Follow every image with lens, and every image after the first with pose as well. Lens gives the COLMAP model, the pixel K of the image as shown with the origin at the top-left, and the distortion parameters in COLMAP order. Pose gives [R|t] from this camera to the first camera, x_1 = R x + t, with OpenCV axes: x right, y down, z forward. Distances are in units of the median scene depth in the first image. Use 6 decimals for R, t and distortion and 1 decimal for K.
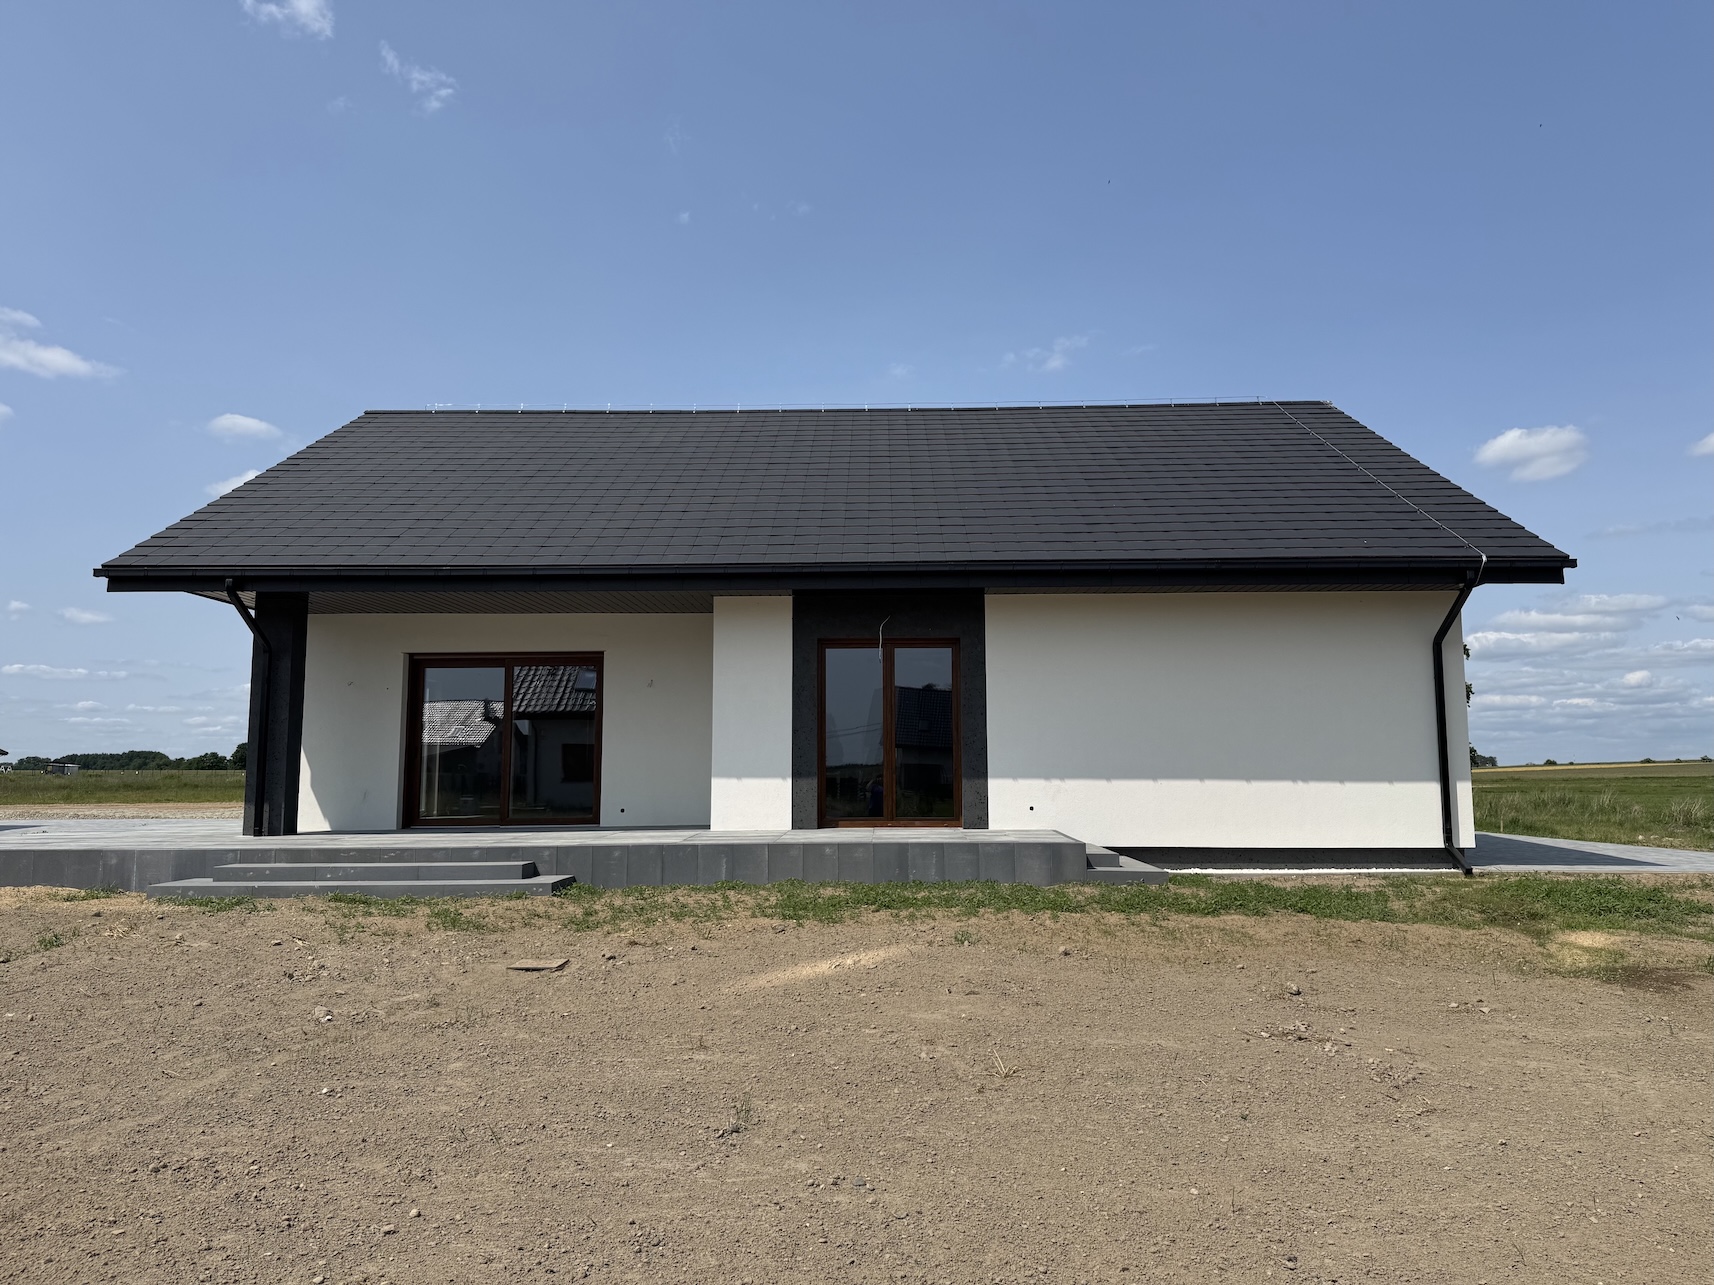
lens RADIAL K [[1204.2, 0, 858.5], [0, 1204.2, 651.0], [0, 0, 1]] dist [0.049903, -0.058836]
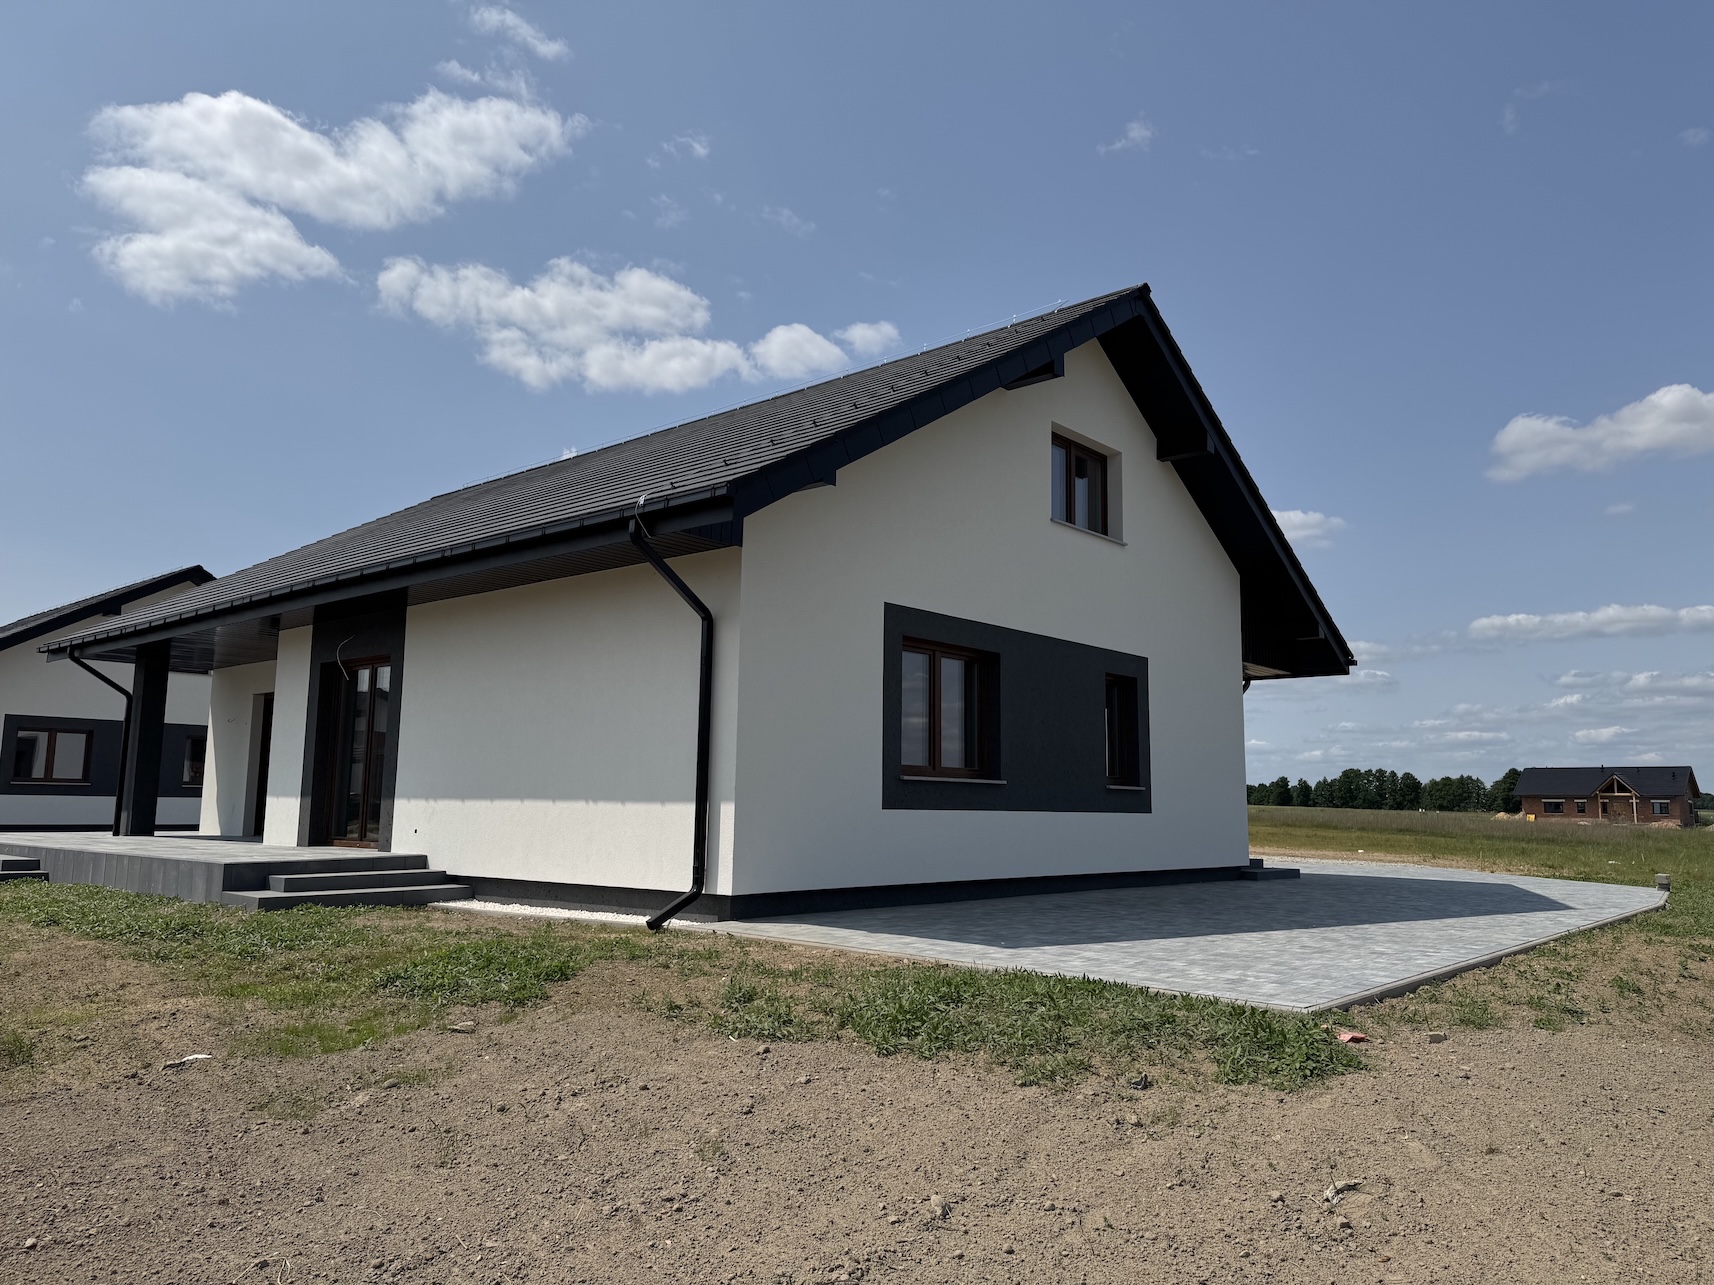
lens RADIAL K [[1204.2, 0, 858.5], [0, 1204.2, 651.0], [0, 0, 1]] dist [0.049903, -0.058836]
pose [[0.767641, -0.070324, -0.637010, 1.015278], [0.053459, 0.997524, -0.045701, 0.052999], [0.638646, 0.001028, 0.769500, 0.493696]]
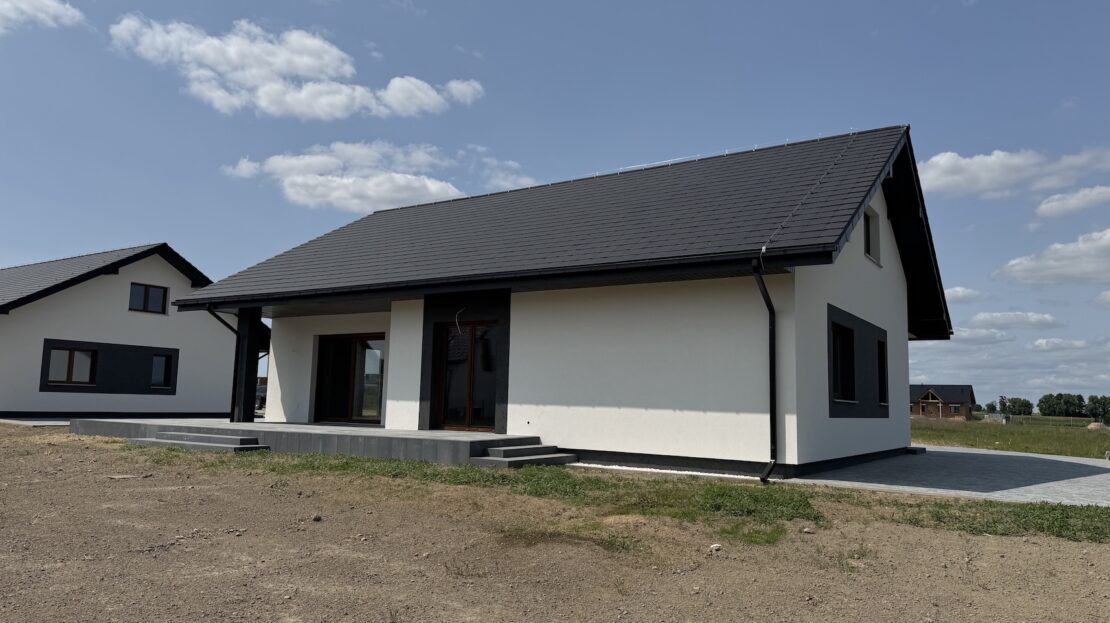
lens RADIAL K [[776.3, 0, 552.0], [0, 776.3, 335.0], [0, 0, 1]] dist [0.104962, -0.119326]
pose [[0.847334, -0.021315, -0.530632, 0.729135], [0.027368, 0.999619, 0.003548, 0.009268], [0.530354, -0.017528, 0.847595, 0.128561]]
